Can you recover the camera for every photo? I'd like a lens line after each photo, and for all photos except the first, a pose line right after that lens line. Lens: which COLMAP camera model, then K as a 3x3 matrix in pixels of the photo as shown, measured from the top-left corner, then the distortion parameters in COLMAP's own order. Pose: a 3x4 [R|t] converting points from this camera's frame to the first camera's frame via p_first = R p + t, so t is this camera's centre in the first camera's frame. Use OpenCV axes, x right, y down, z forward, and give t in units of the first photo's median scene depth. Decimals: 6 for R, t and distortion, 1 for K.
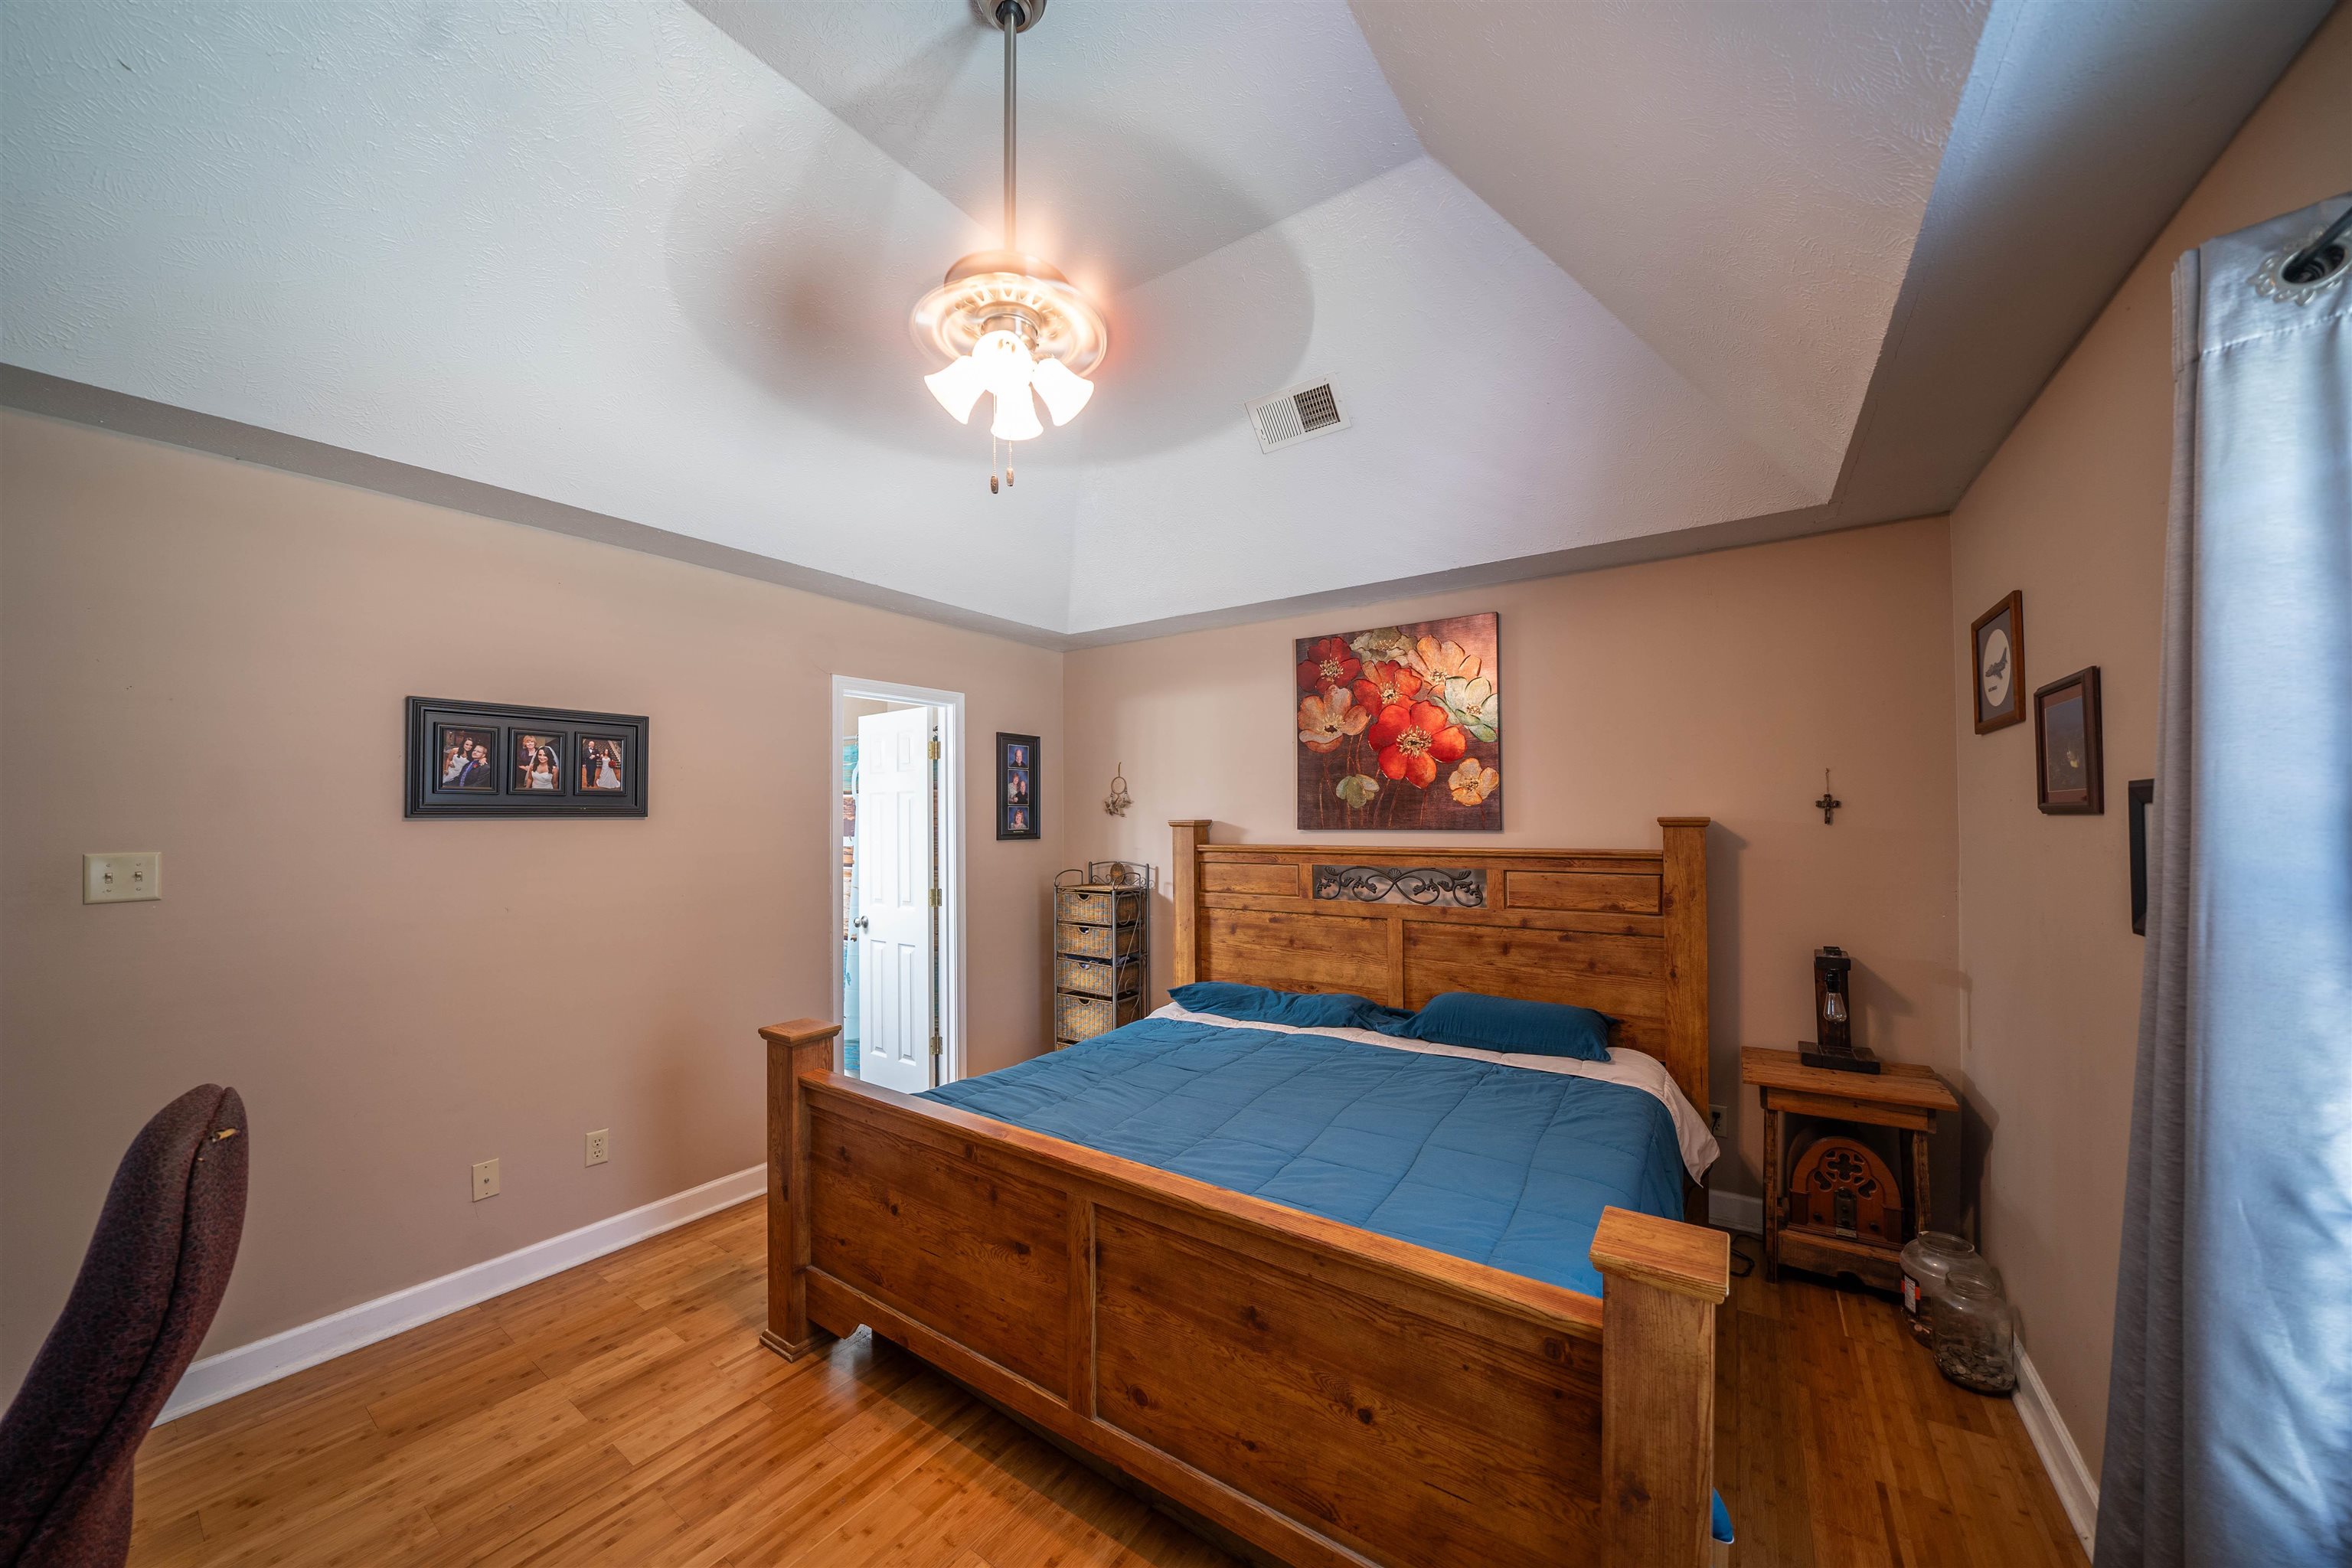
lens RADIAL K [[818.2, 0, 1157.2], [0, 818.2, 806.5], [0, 0, 1]] dist [-0.024051, 0.001816]
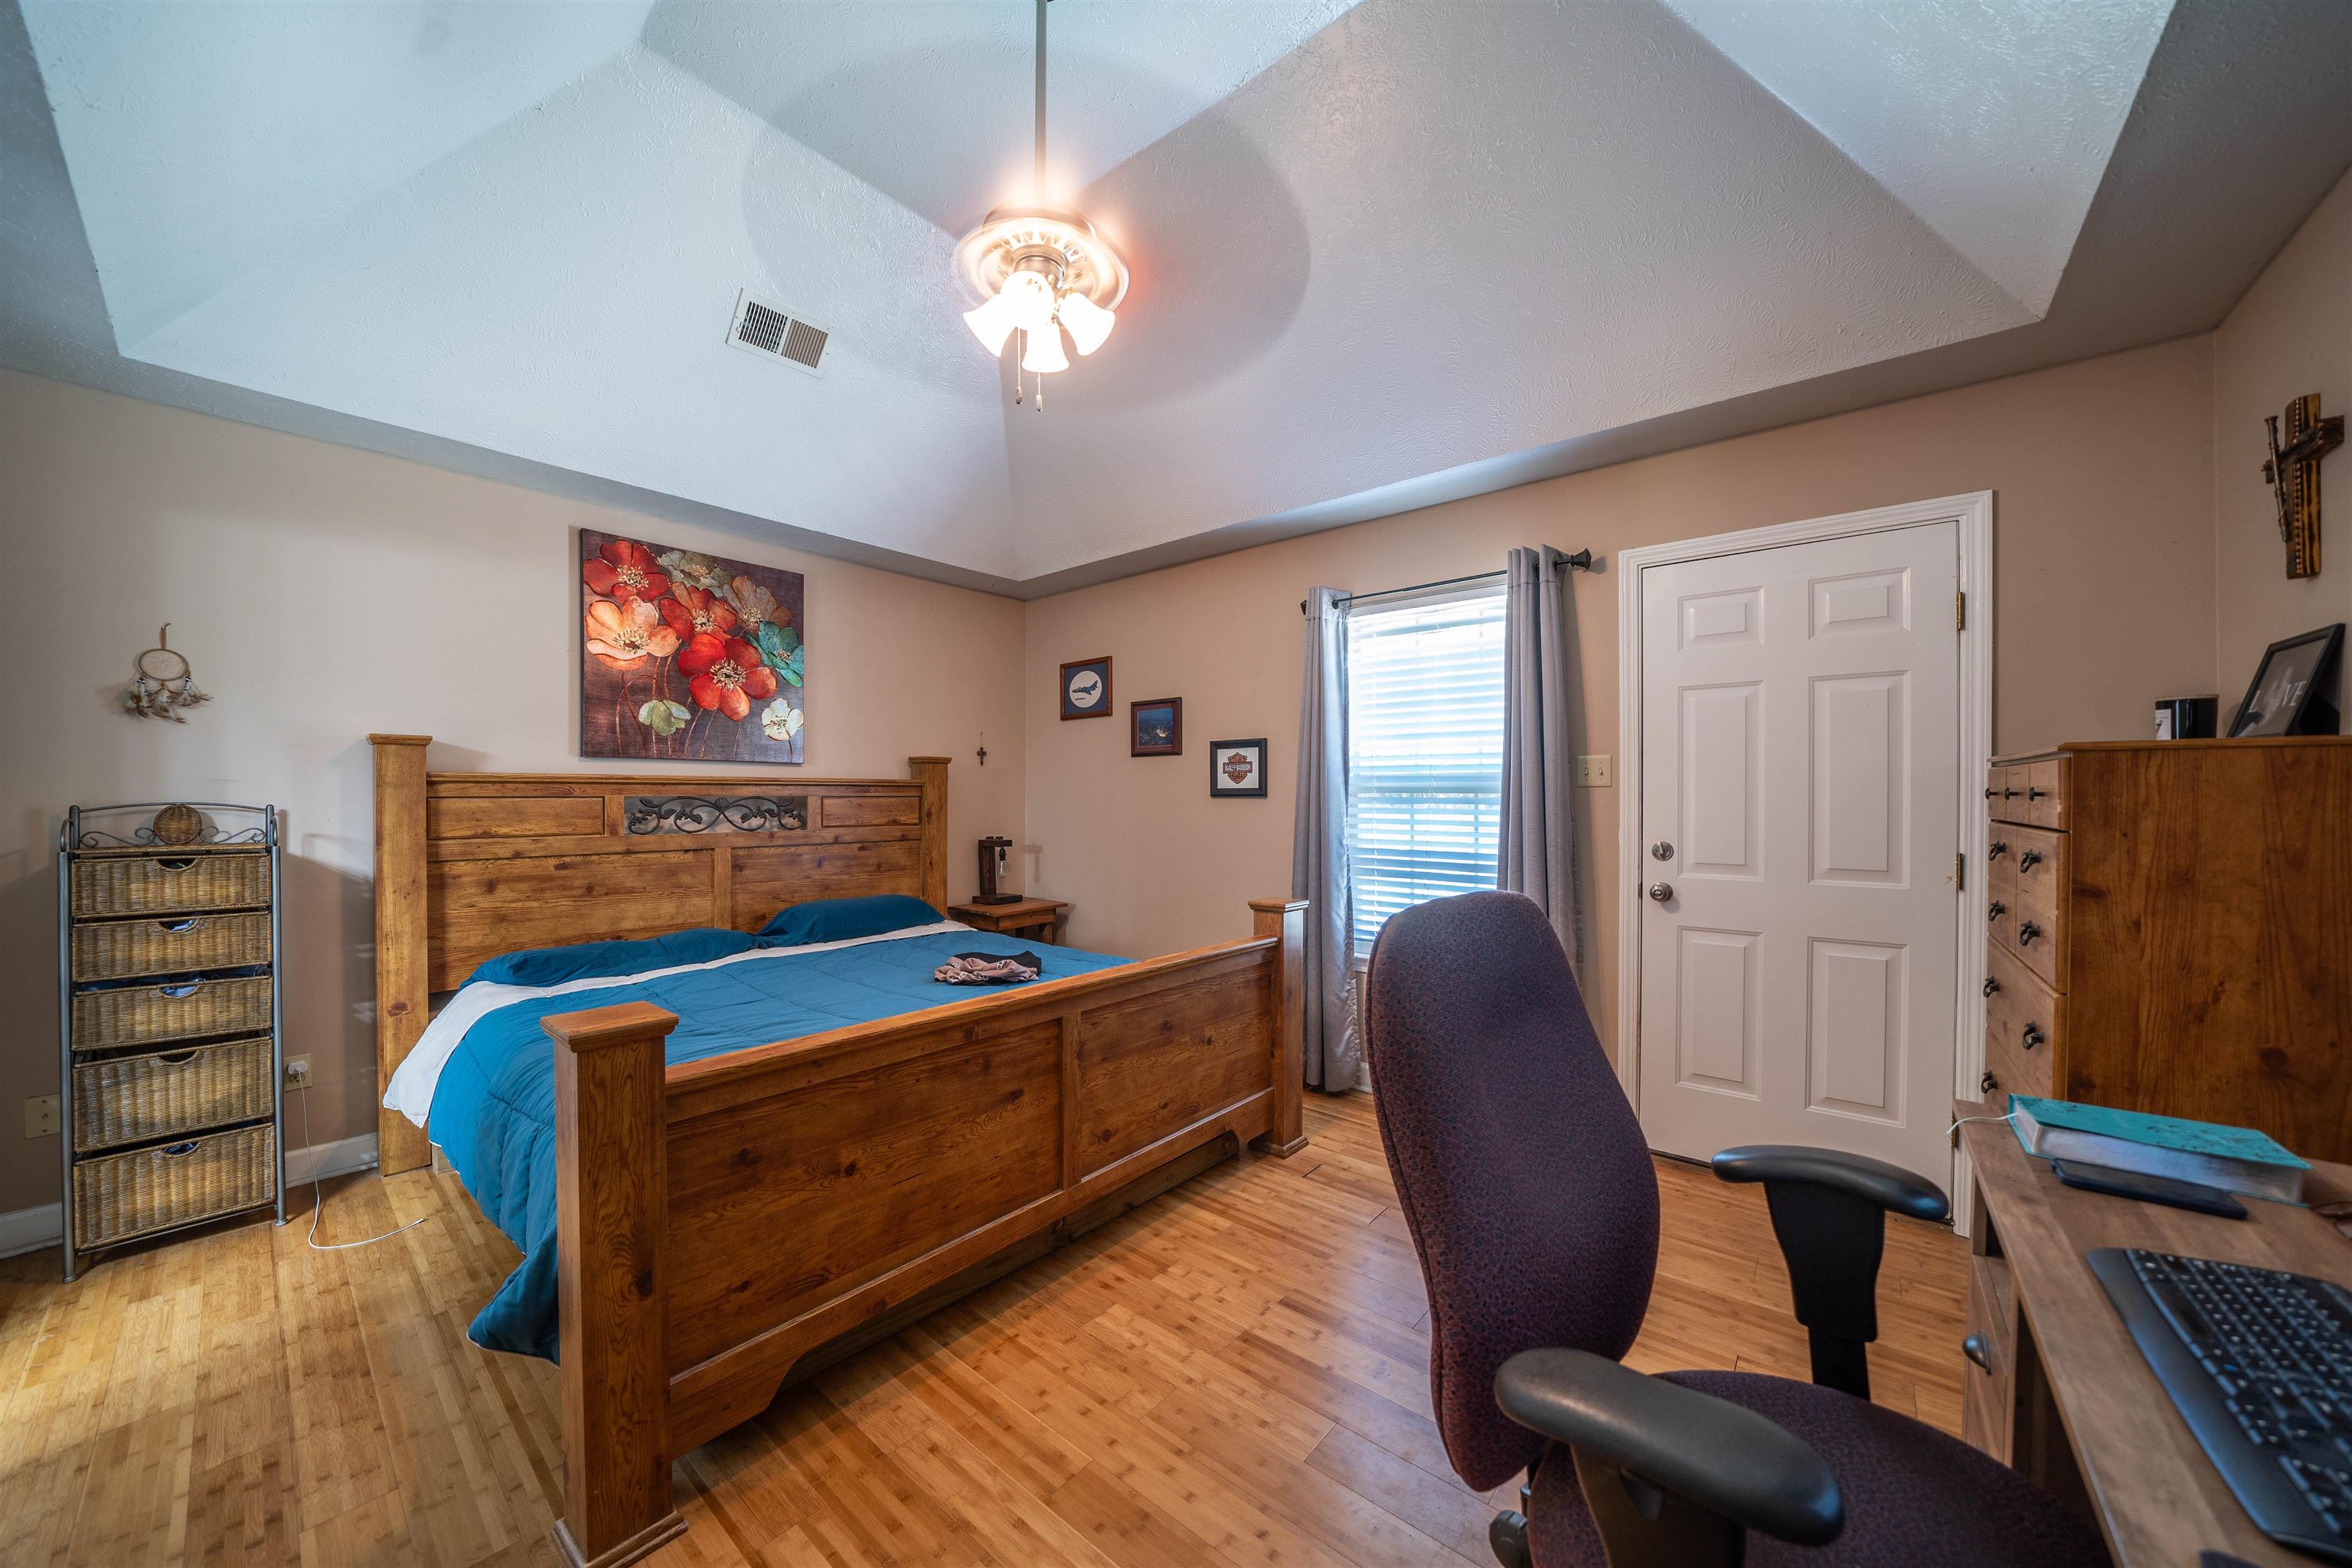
lens RADIAL K [[818.2, 0, 1157.2], [0, 818.2, 806.5], [0, 0, 1]] dist [-0.024051, 0.001816]
pose [[0.093089, -0.003121, 0.995653, -0.648881], [-0.012100, 0.999918, 0.004265, 0.074715], [-0.995584, -0.012444, 0.093044, 0.367333]]
